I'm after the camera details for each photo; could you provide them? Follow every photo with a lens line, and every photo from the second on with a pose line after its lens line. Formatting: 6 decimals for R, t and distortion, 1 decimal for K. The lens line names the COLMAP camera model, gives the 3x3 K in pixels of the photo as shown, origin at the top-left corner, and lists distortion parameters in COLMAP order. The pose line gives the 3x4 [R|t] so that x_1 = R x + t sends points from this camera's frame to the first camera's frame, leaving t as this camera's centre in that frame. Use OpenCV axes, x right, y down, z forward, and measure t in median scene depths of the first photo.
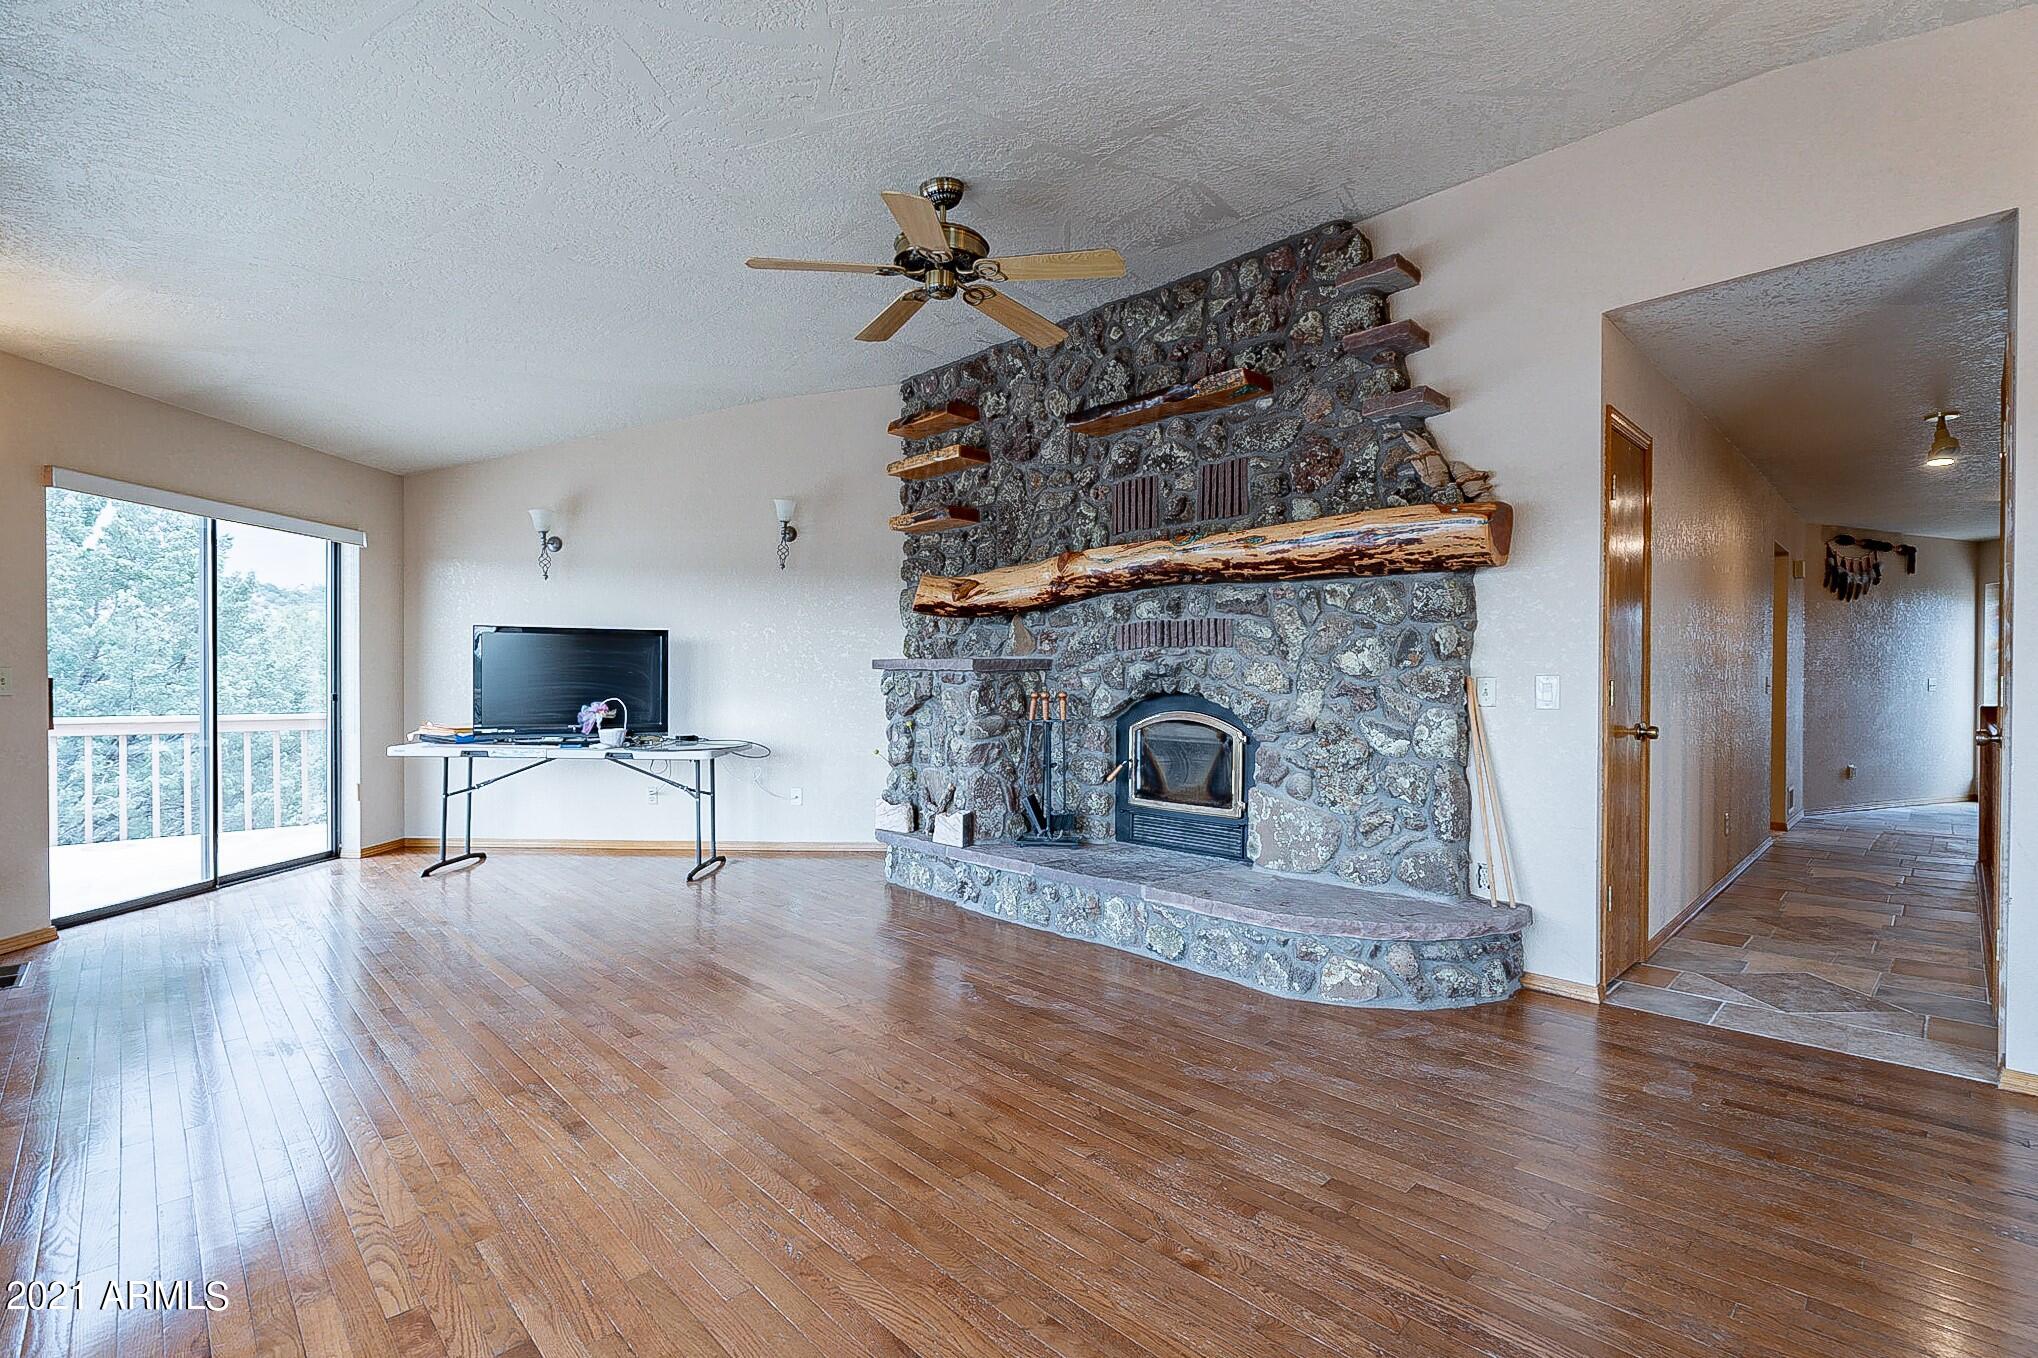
lens RADIAL K [[917.0, 0, 1022.1], [0, 917.0, 687.4], [0, 0, 1]] dist [-0.003210, -0.000398]
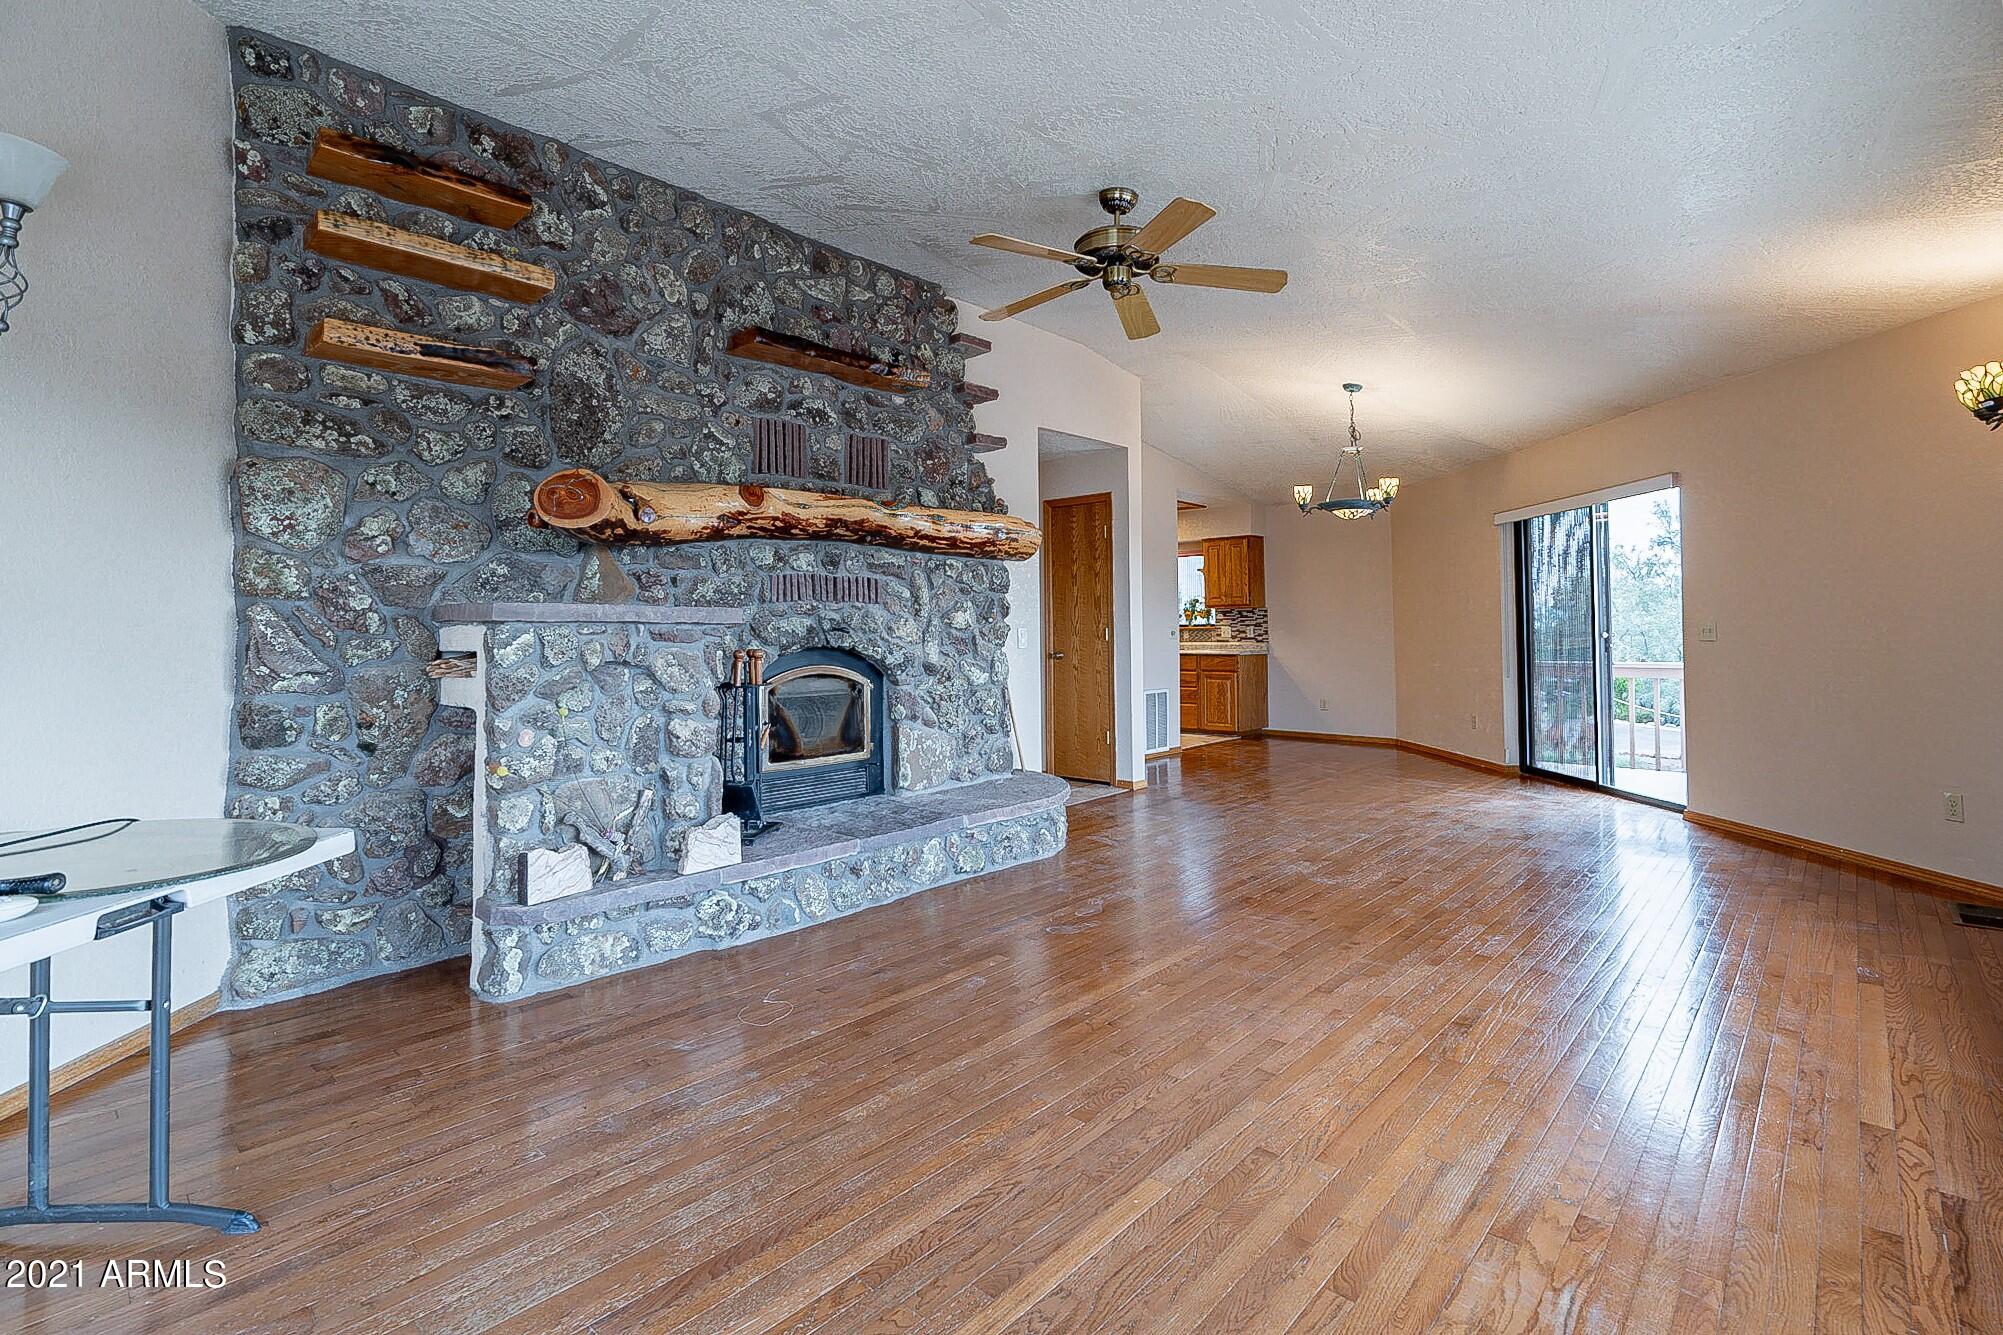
lens RADIAL K [[915.7, 0, 997.6], [0, 915.7, 610.1], [0, 0, 1]] dist [-0.001018, -0.000175]
pose [[-0.041817, 0.021697, 0.998890, -0.879401], [0.020472, 0.999573, -0.020855, -0.010028], [-0.998916, 0.019577, -0.042243, 0.884920]]
